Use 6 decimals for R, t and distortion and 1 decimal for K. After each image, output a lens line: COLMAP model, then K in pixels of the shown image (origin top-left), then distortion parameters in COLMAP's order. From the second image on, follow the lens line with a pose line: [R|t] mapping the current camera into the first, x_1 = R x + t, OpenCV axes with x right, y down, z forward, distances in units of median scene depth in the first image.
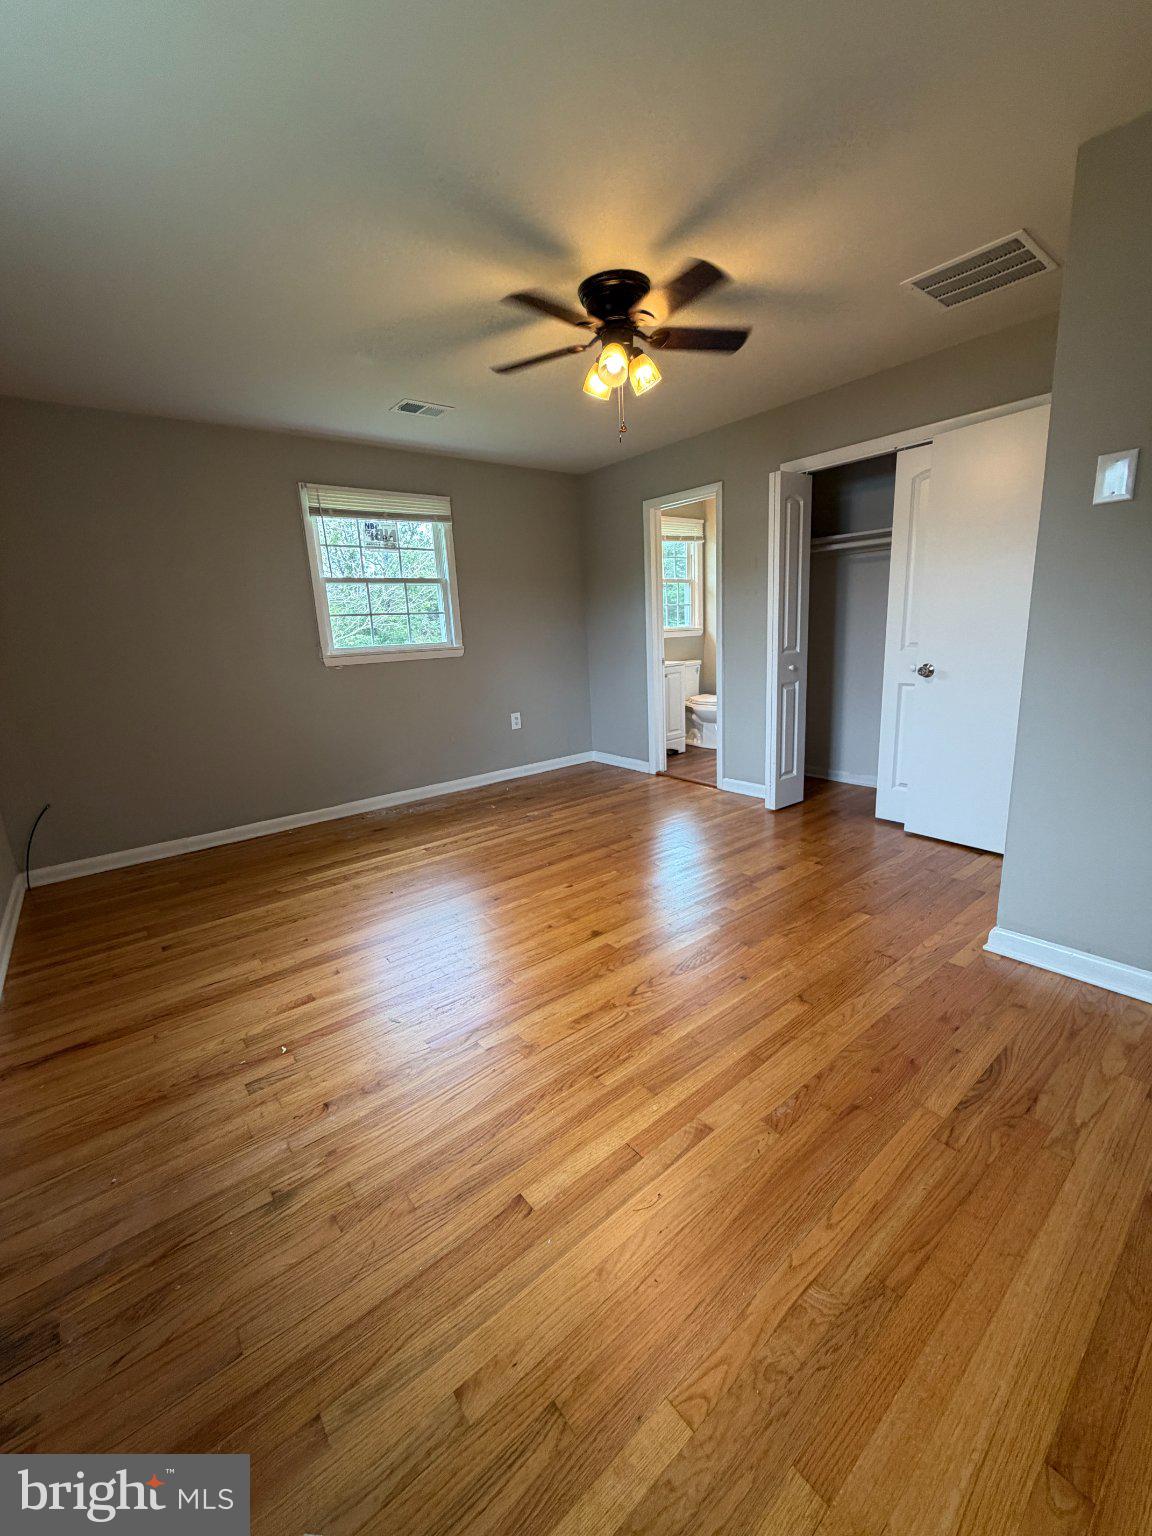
lens RADIAL K [[613.5, 0, 576.7], [0, 613.5, 763.1], [0, 0, 1]] dist [0.001098, -0.000370]
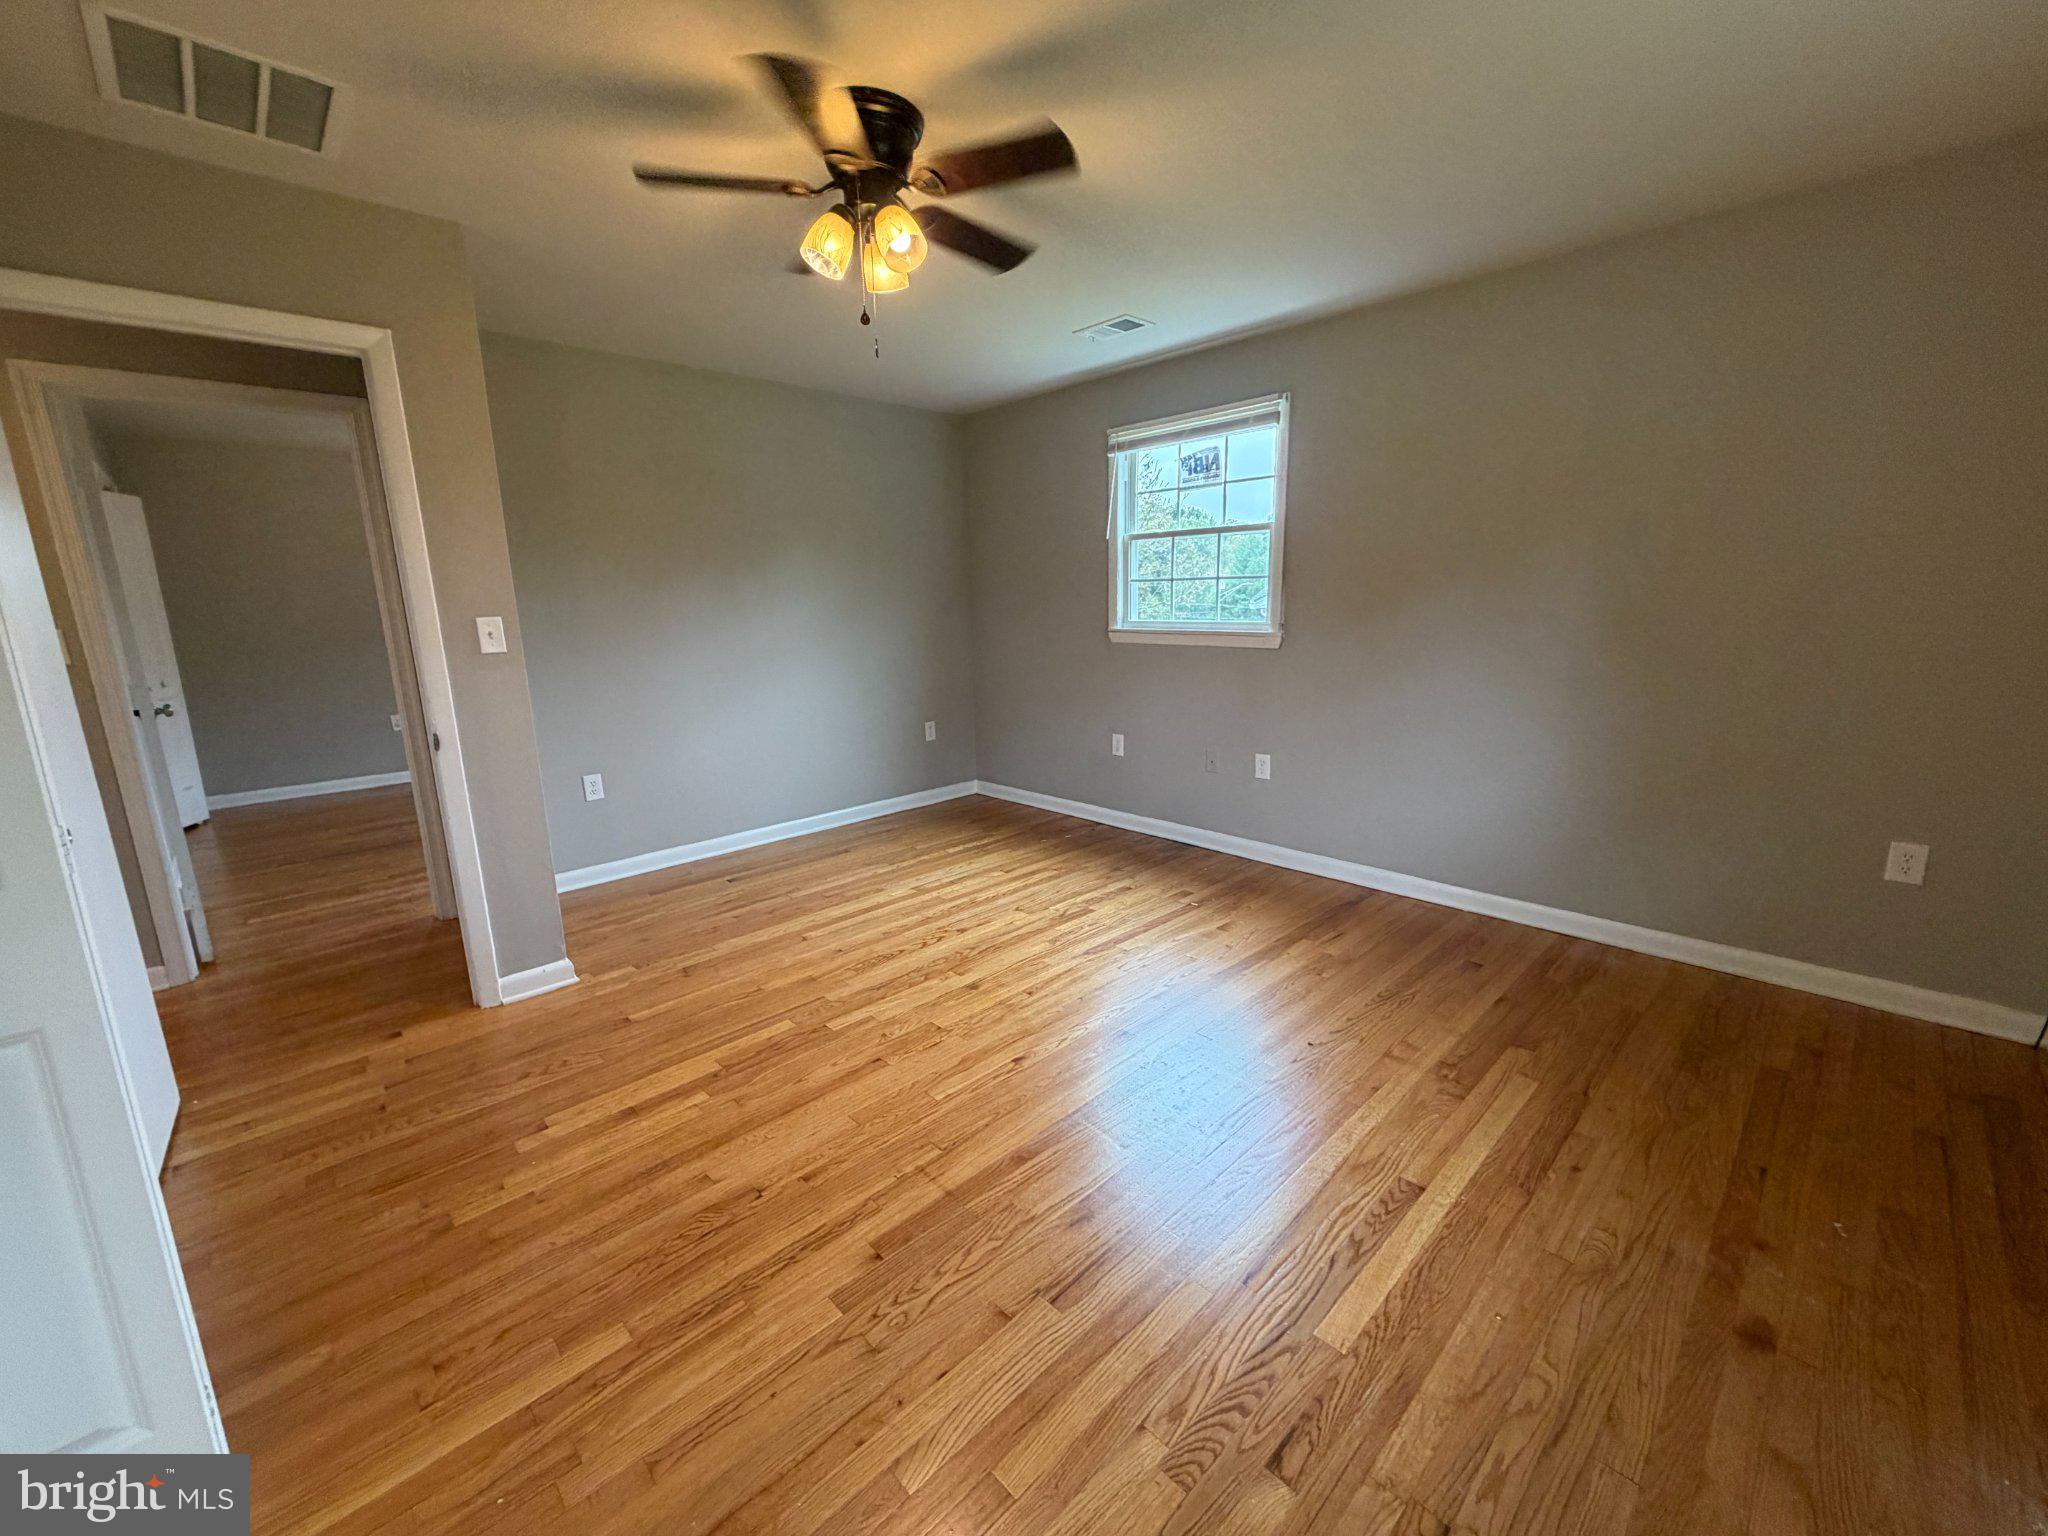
lens RADIAL K [[818.0, 0, 1017.4], [0, 818.0, 769.0], [0, 0, 1]] dist [0.001098, -0.000370]
pose [[-0.993587, 0.088156, -0.070801, 0.022422], [0.050825, 0.907580, 0.416791, -0.441369], [0.101000, 0.410520, -0.906241, 1.804735]]
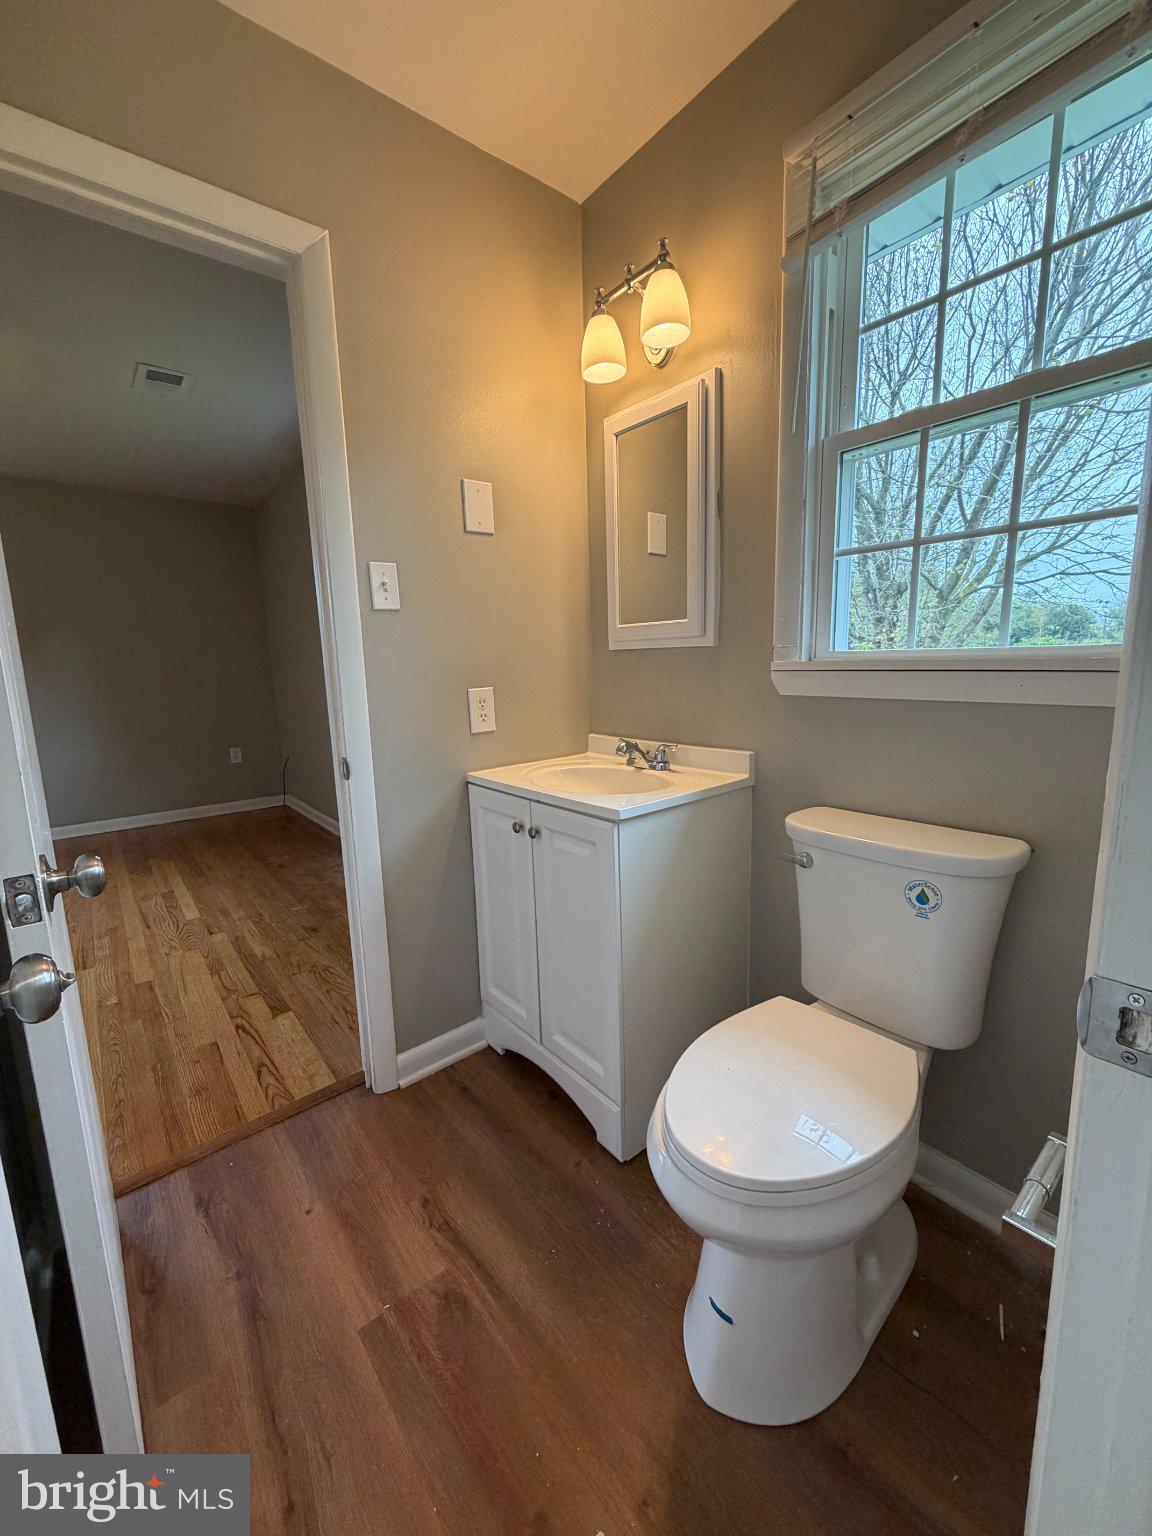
lens RADIAL K [[613.5, 0, 576.7], [0, 613.5, 763.1], [0, 0, 1]] dist [0.001098, -0.000370]
pose [[0.006865, 0.206123, -0.978502, 0.830668], [-0.196474, 0.959730, 0.200790, -0.469898], [0.980485, 0.190872, 0.047087, 2.052089]]
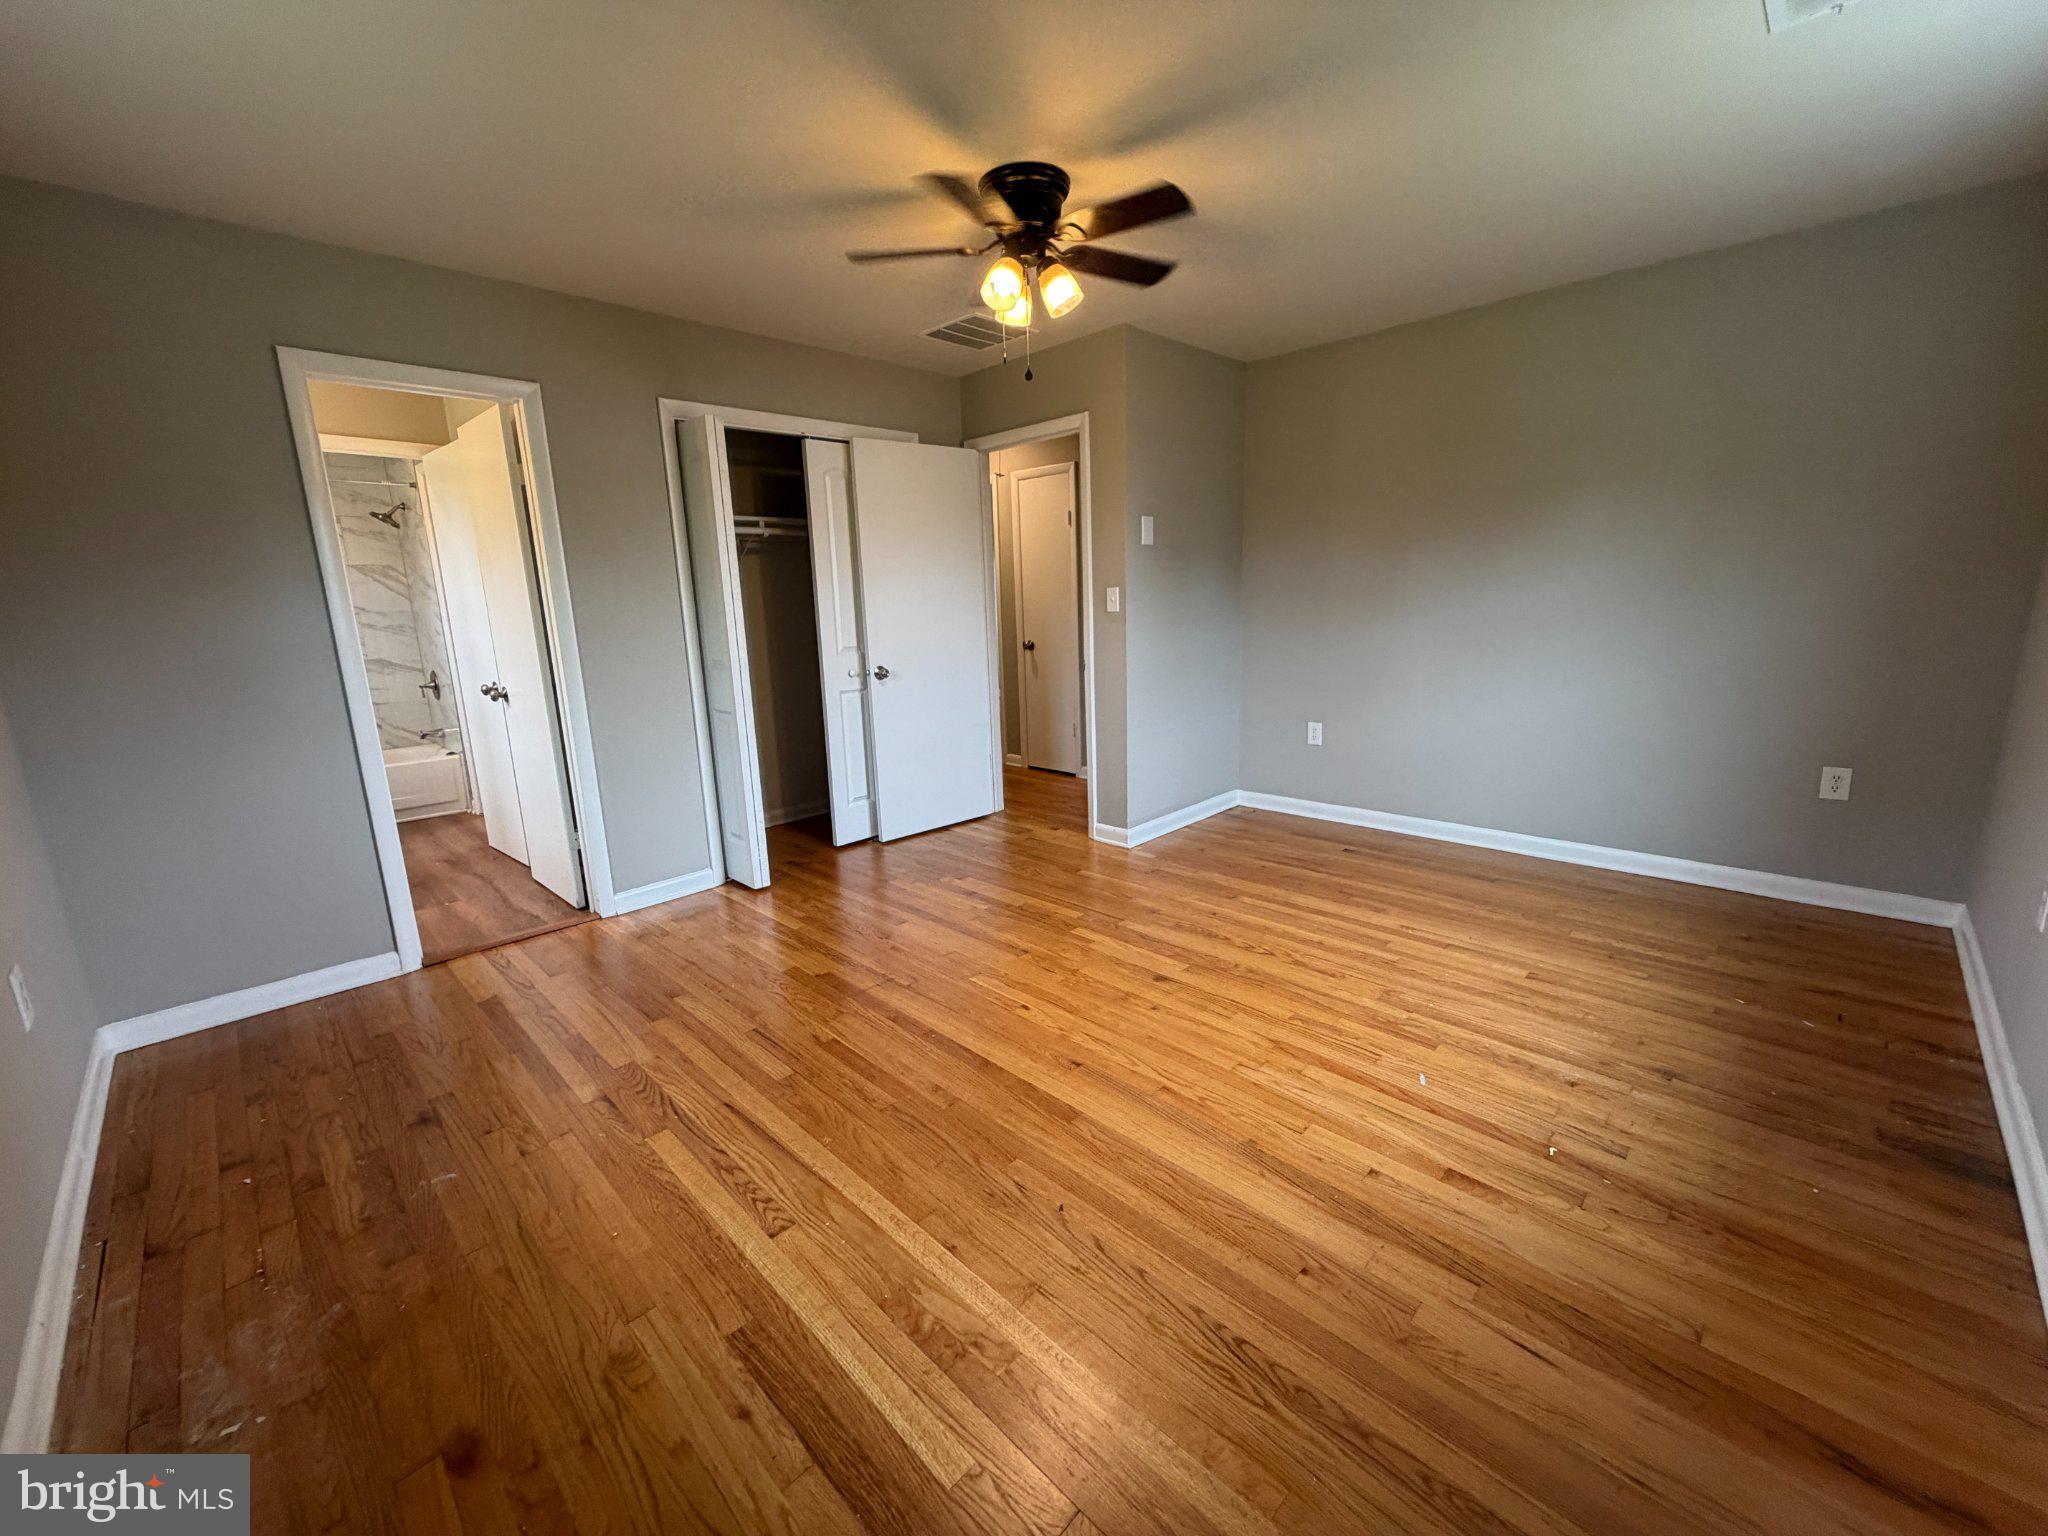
lens RADIAL K [[818.0, 0, 1017.4], [0, 818.0, 769.0], [0, 0, 1]] dist [0.001098, -0.000370]
pose [[-0.106894, -0.160008, 0.981311, -0.931929], [0.254554, 0.949667, 0.182577, -0.228696], [-0.961133, 0.269313, -0.060783, 1.110622]]
